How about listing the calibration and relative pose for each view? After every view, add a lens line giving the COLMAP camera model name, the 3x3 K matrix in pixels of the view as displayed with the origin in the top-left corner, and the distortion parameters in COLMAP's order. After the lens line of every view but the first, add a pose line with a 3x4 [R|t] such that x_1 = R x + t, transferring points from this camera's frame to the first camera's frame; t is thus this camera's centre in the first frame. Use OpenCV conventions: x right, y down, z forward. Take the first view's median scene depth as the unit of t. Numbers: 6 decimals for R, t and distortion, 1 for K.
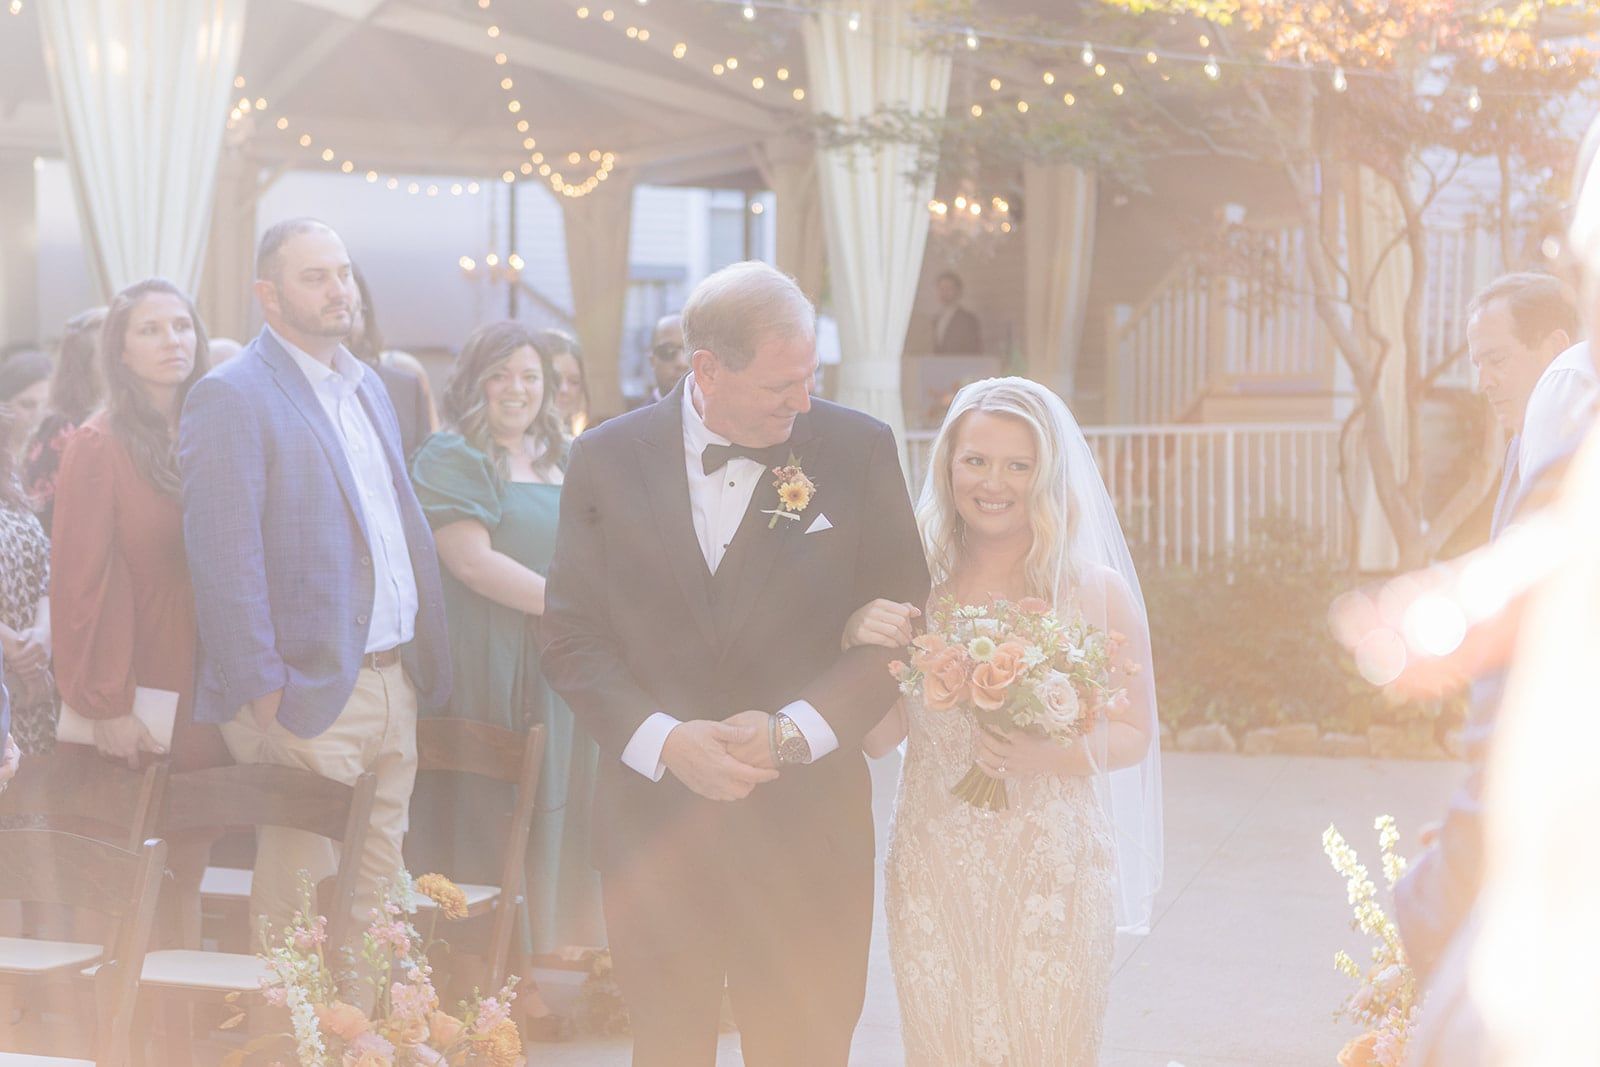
lens RADIAL K [[2950.6, 0, 800.9], [0, 2950.6, 581.5], [0, 0, 1]] dist [-0.056816, -0.063827]
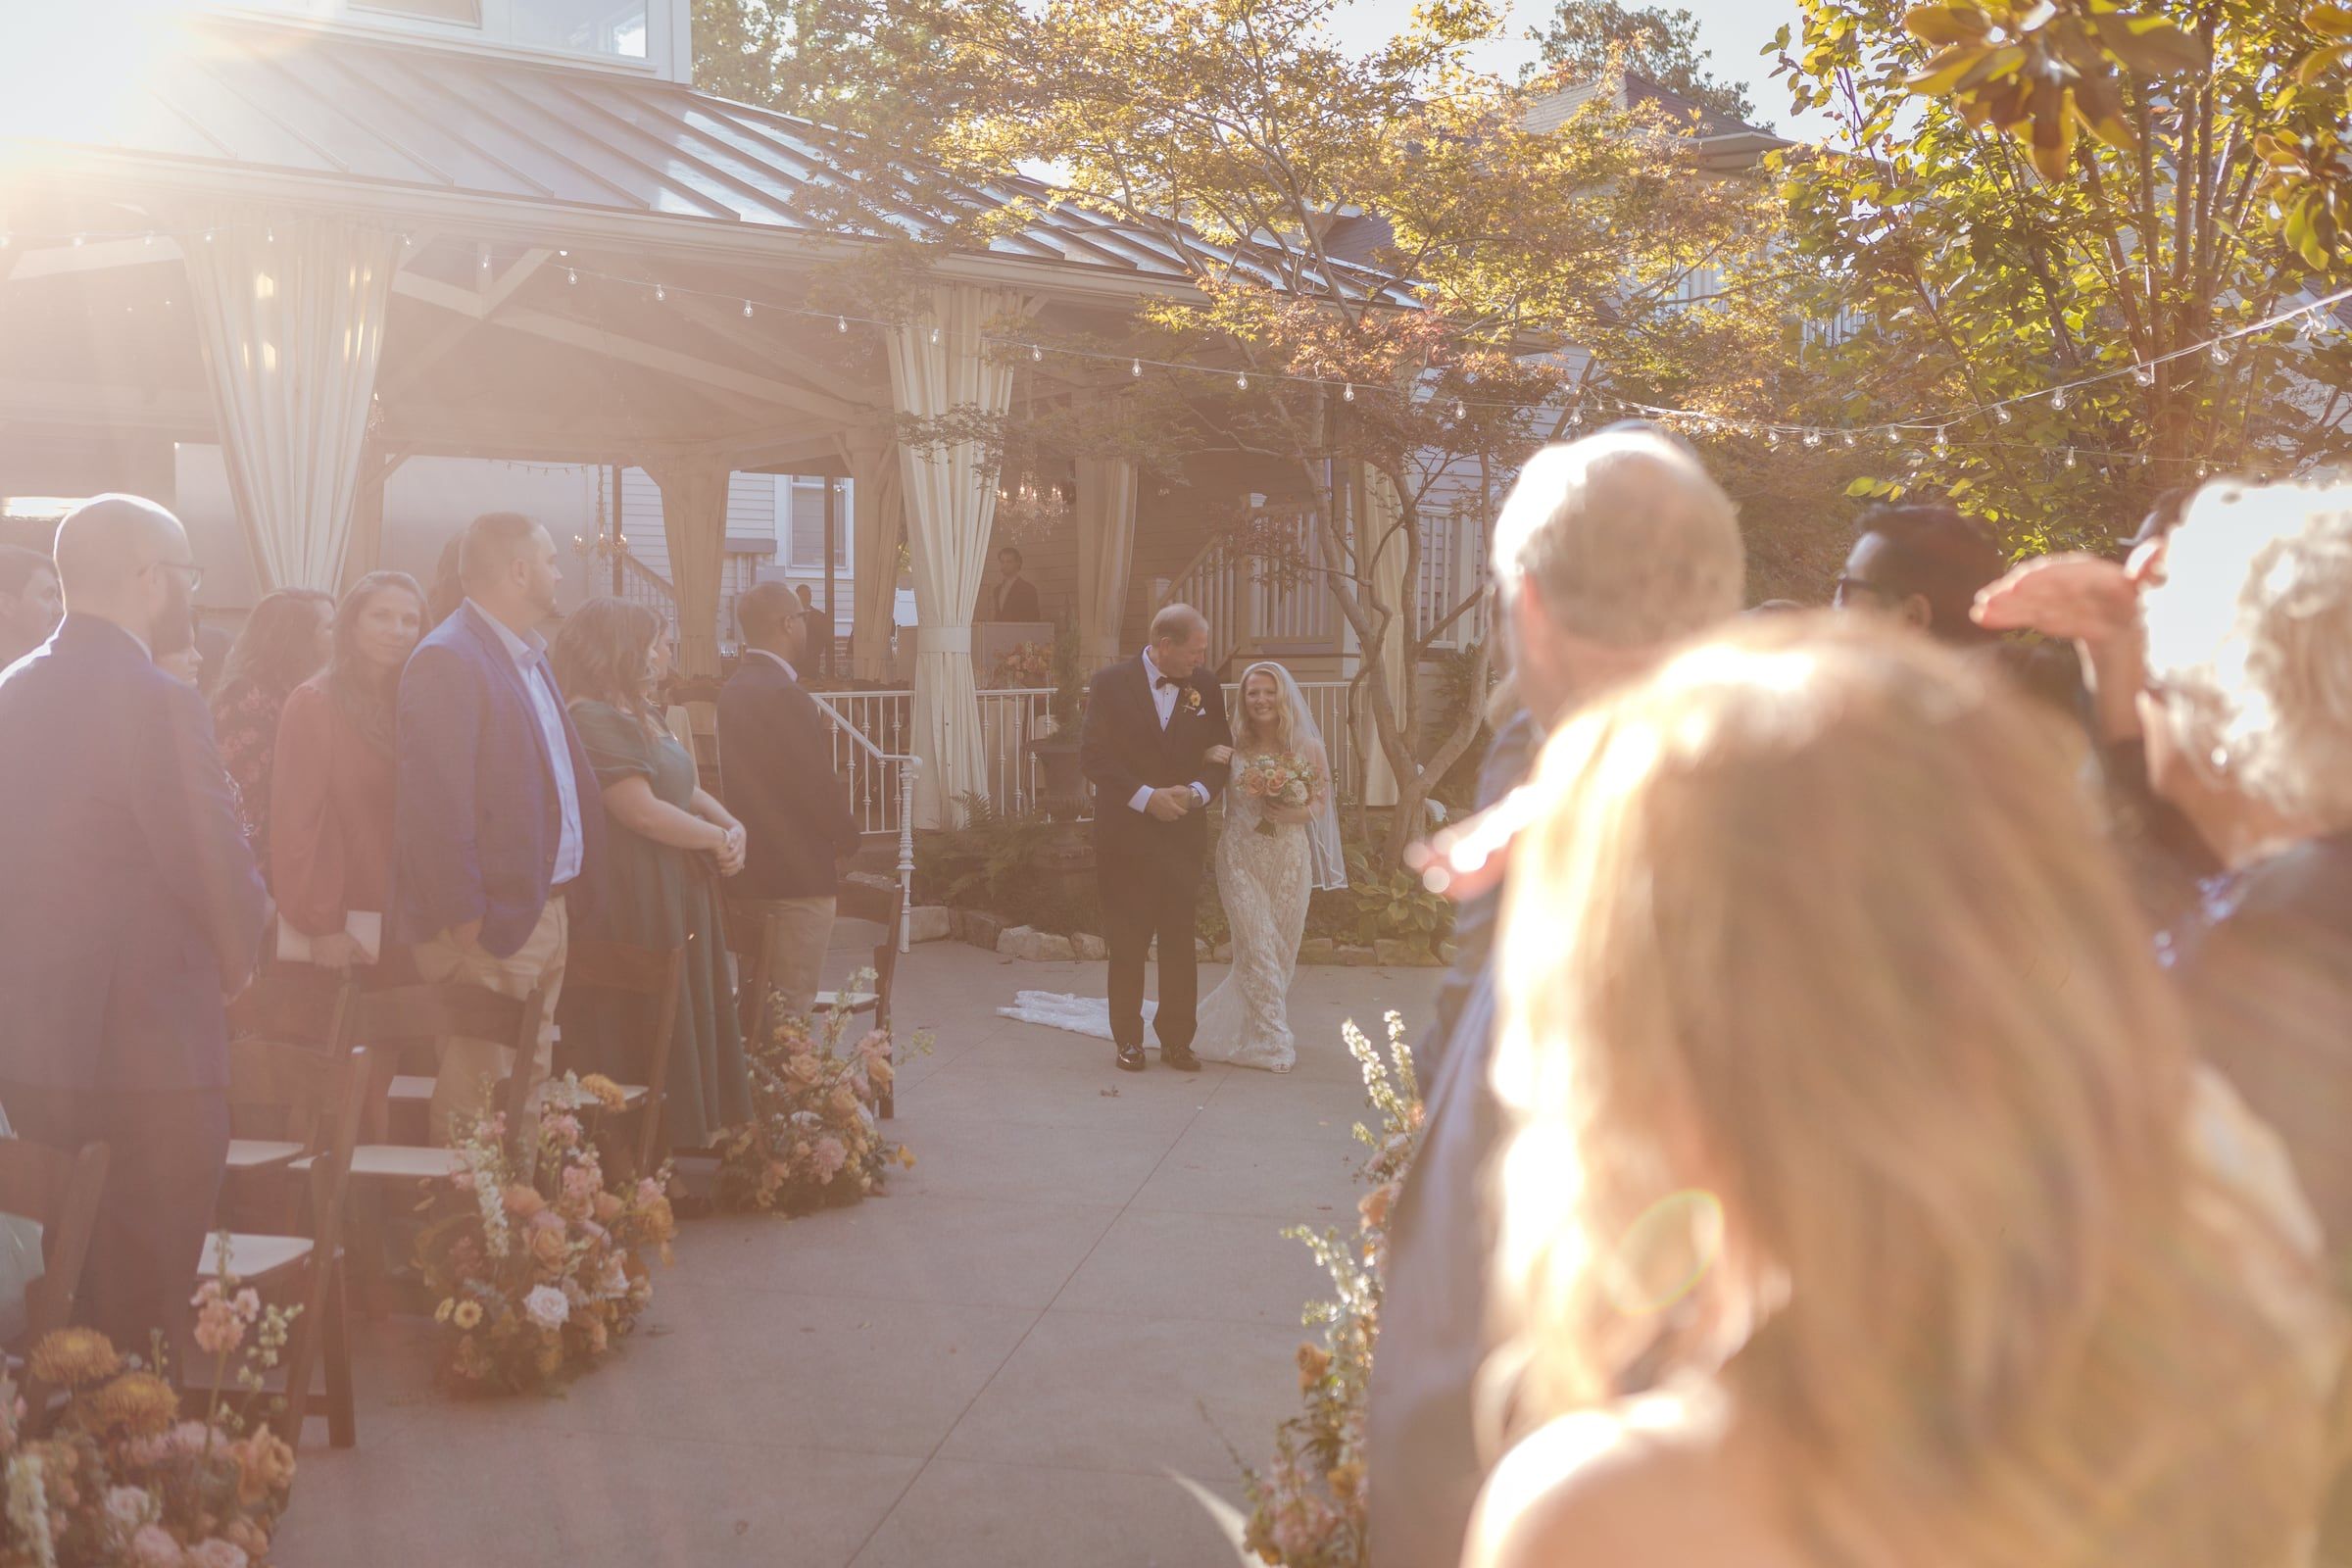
lens RADIAL K [[4602.9, 0, 1176.0], [0, 4602.9, 784.0], [0, 0, 1]] dist [-0.018338, -0.236905]
pose [[0.986009, -0.008527, 0.166473, -0.191237], [0.009233, 0.999951, -0.003468, -0.007078], [-0.166435, 0.004956, 0.986040, -0.799443]]
